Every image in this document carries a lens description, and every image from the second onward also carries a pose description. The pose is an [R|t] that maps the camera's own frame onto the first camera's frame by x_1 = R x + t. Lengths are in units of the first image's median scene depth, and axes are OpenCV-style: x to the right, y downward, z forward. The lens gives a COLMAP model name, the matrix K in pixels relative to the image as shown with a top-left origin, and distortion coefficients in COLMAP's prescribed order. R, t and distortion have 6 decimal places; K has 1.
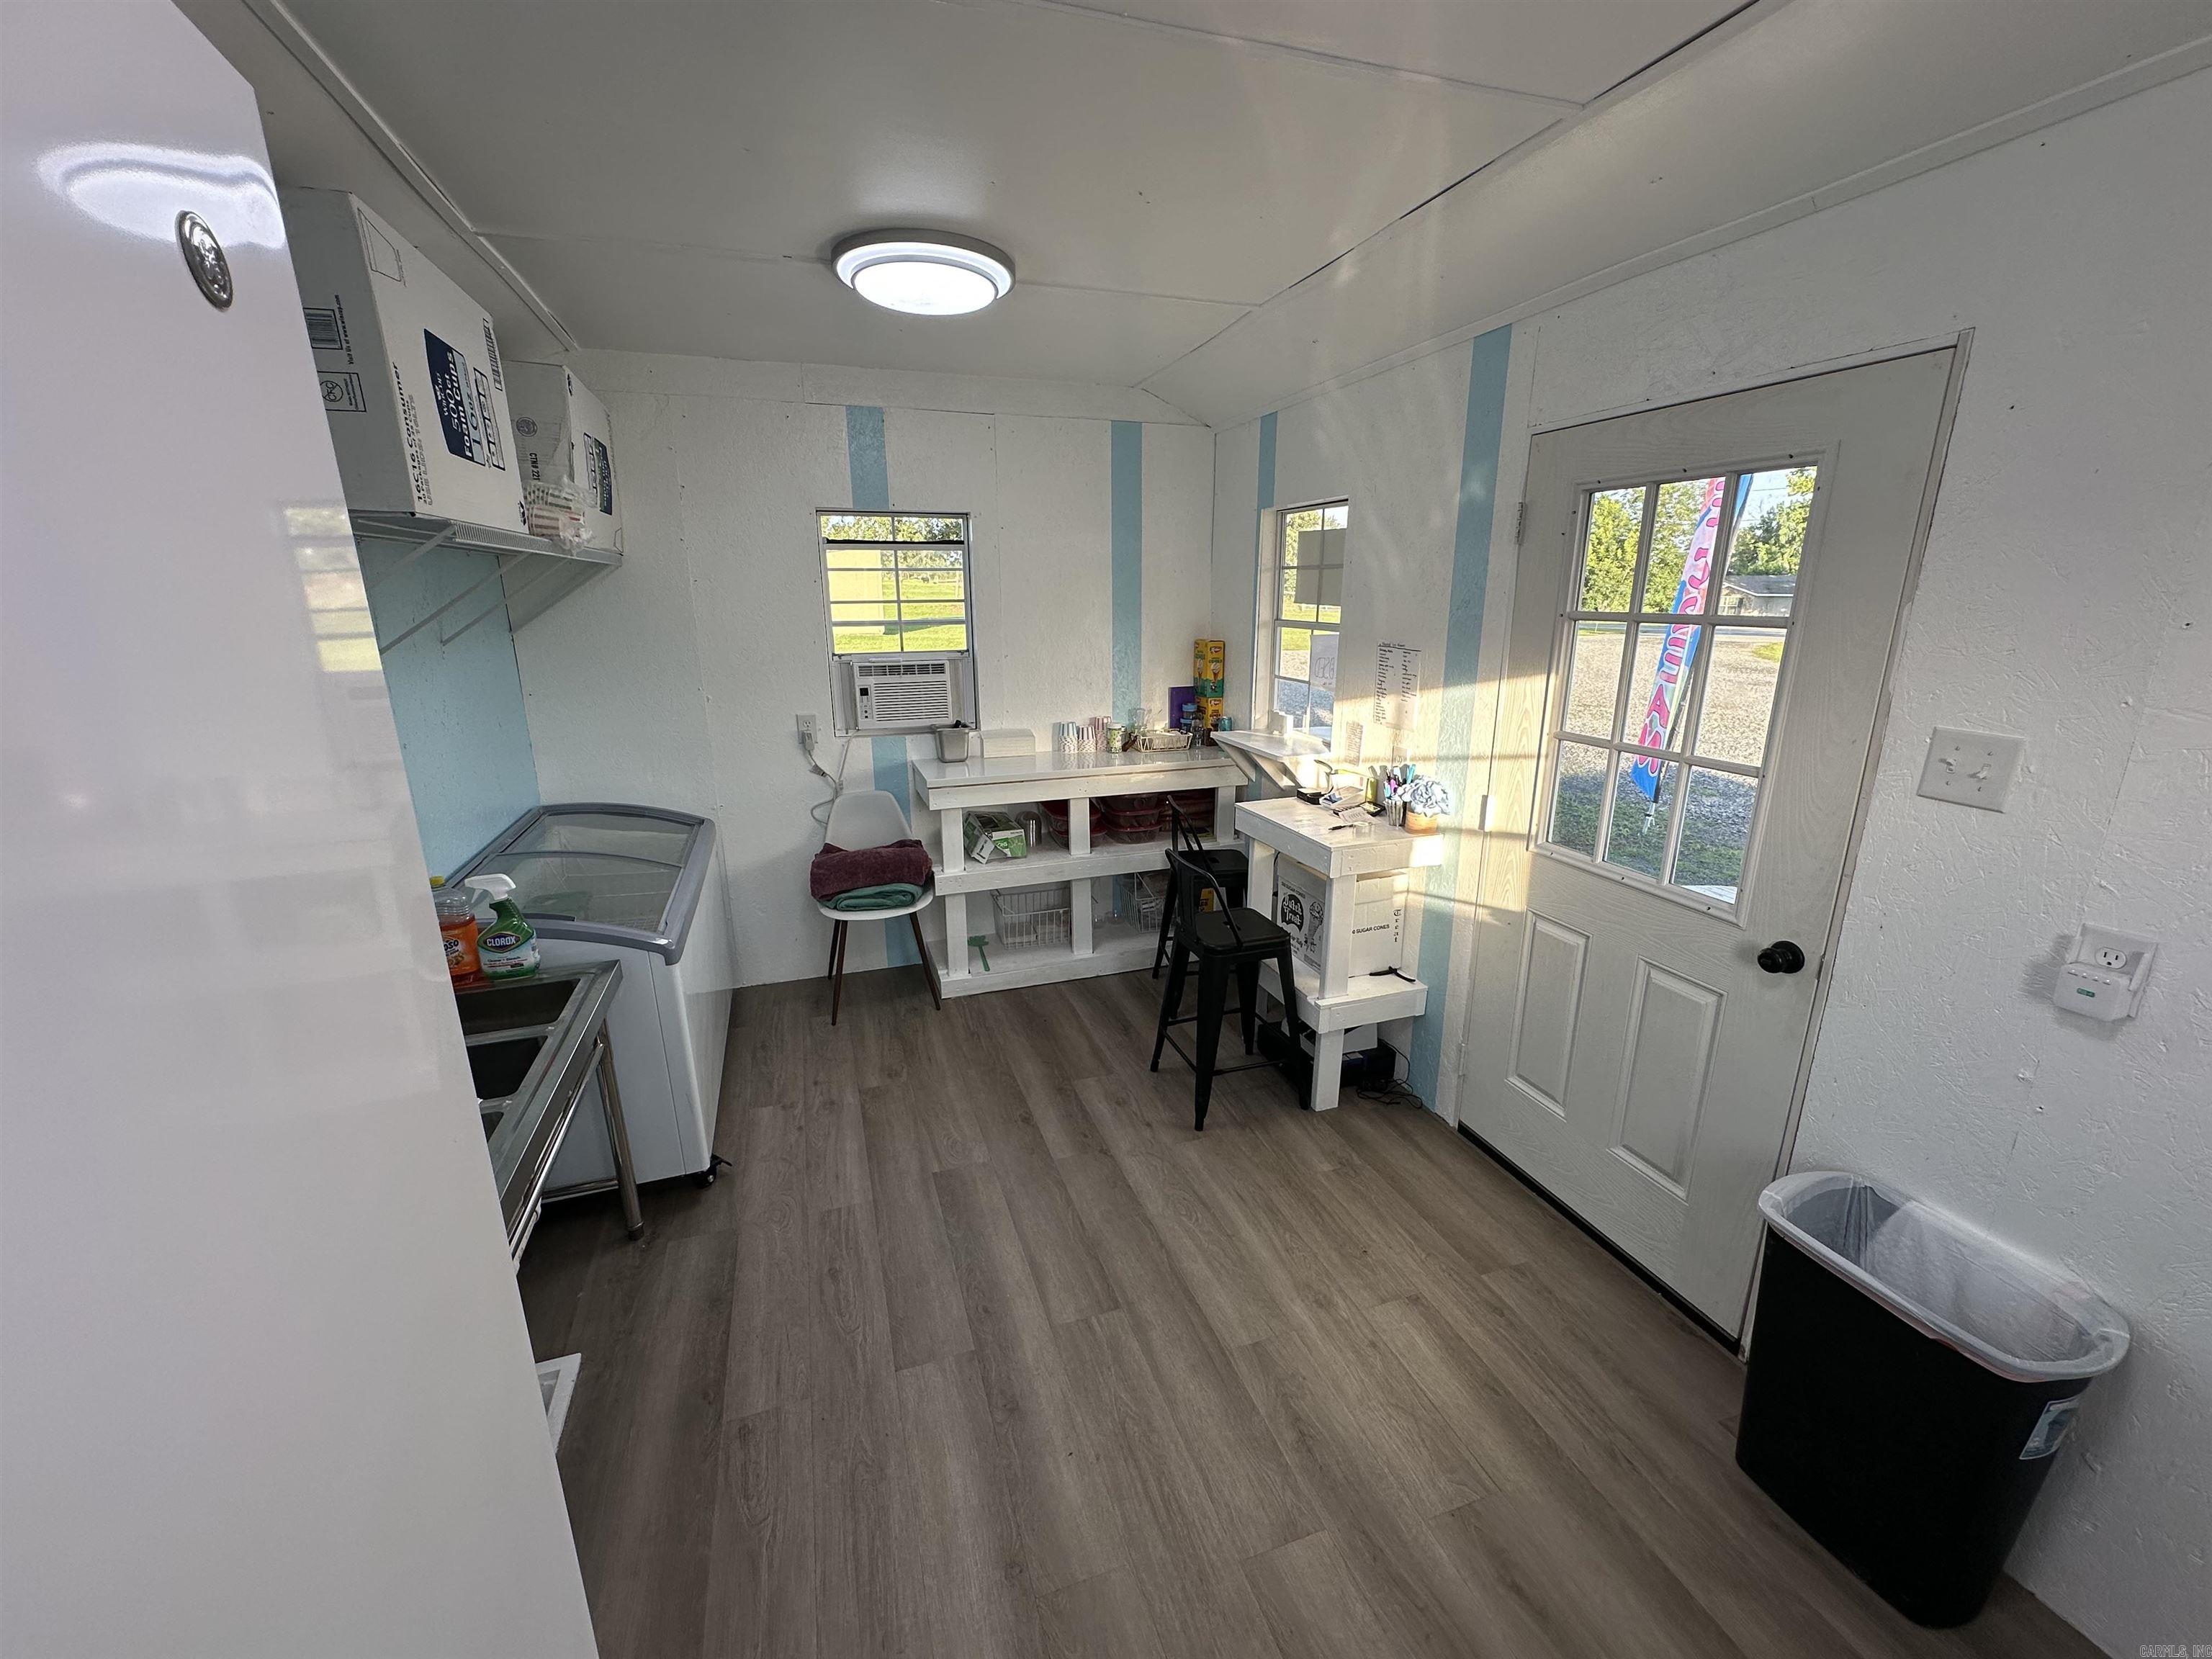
lens RADIAL K [[885.2, 0, 1106.3], [0, 885.2, 831.4], [0, 0, 1]] dist [-0.001792, -0.000170]
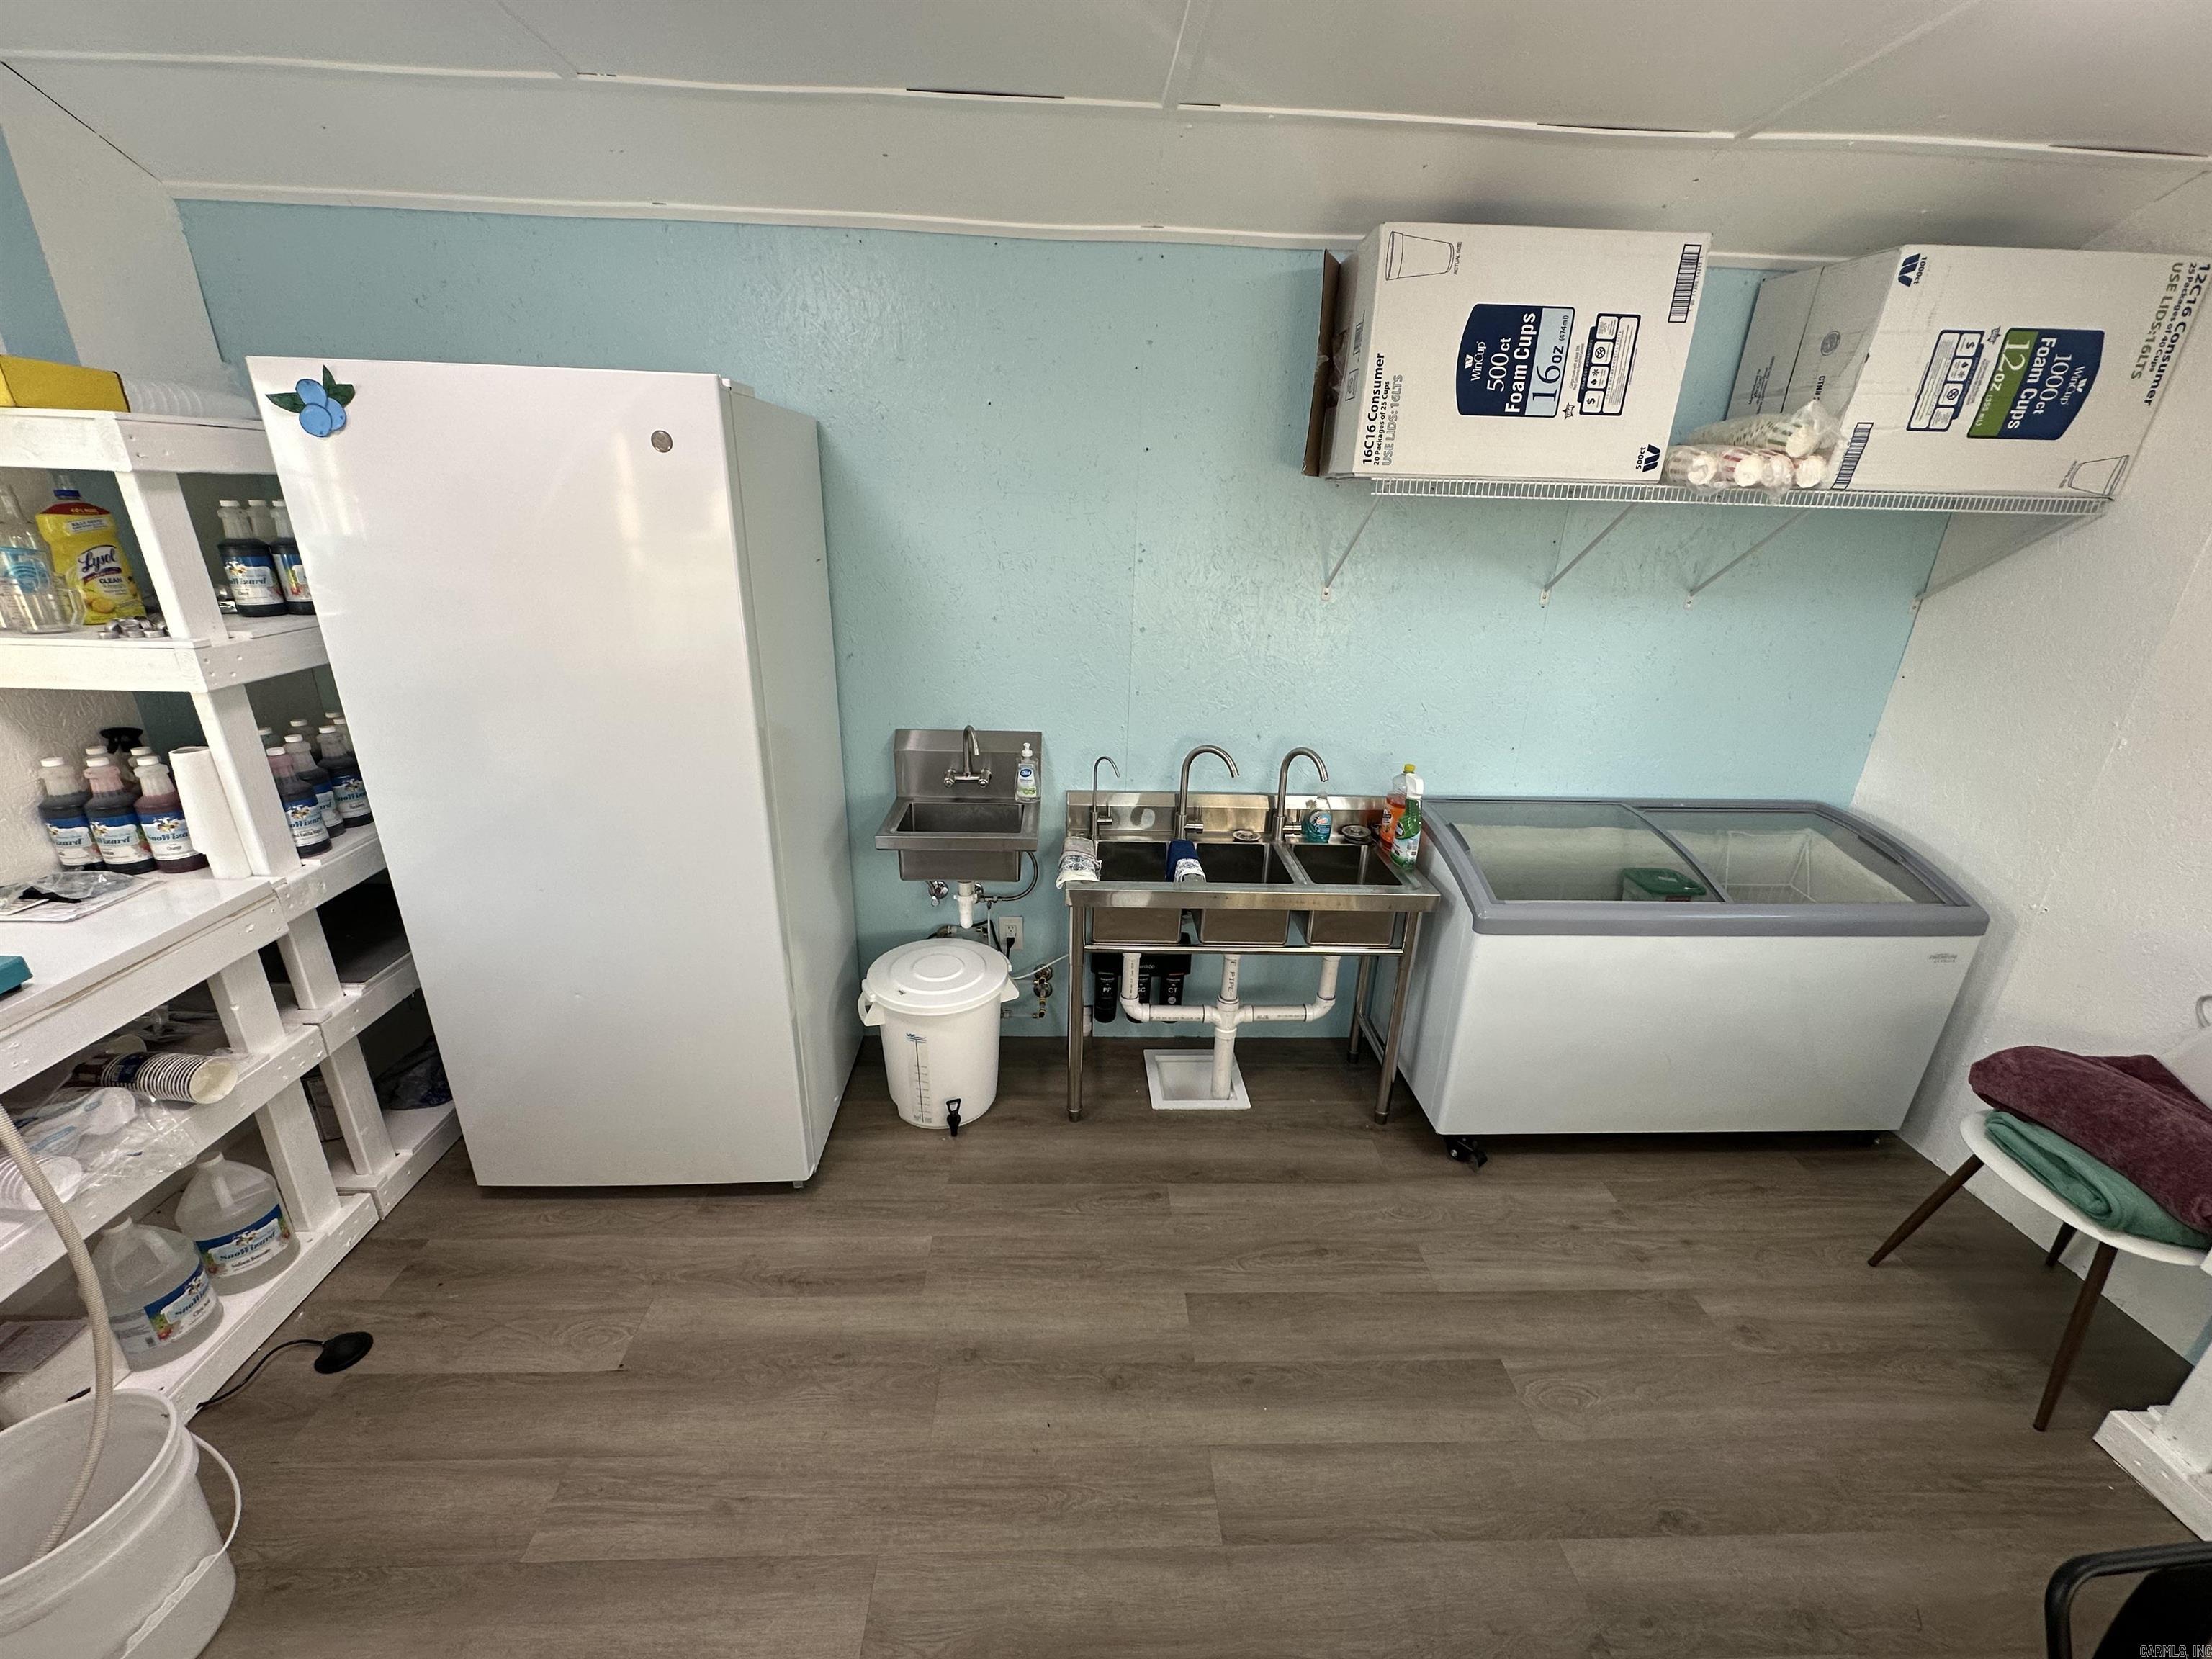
lens RADIAL K [[885.2, 0, 1103.1], [0, 885.2, 829.5], [0, 0, 1]] dist [-0.001792, -0.000170]
pose [[-0.288802, 0.339004, -0.895360, 0.471755], [-0.278616, 0.864972, 0.417368, -0.243428], [0.915951, 0.369998, -0.155354, 0.745948]]
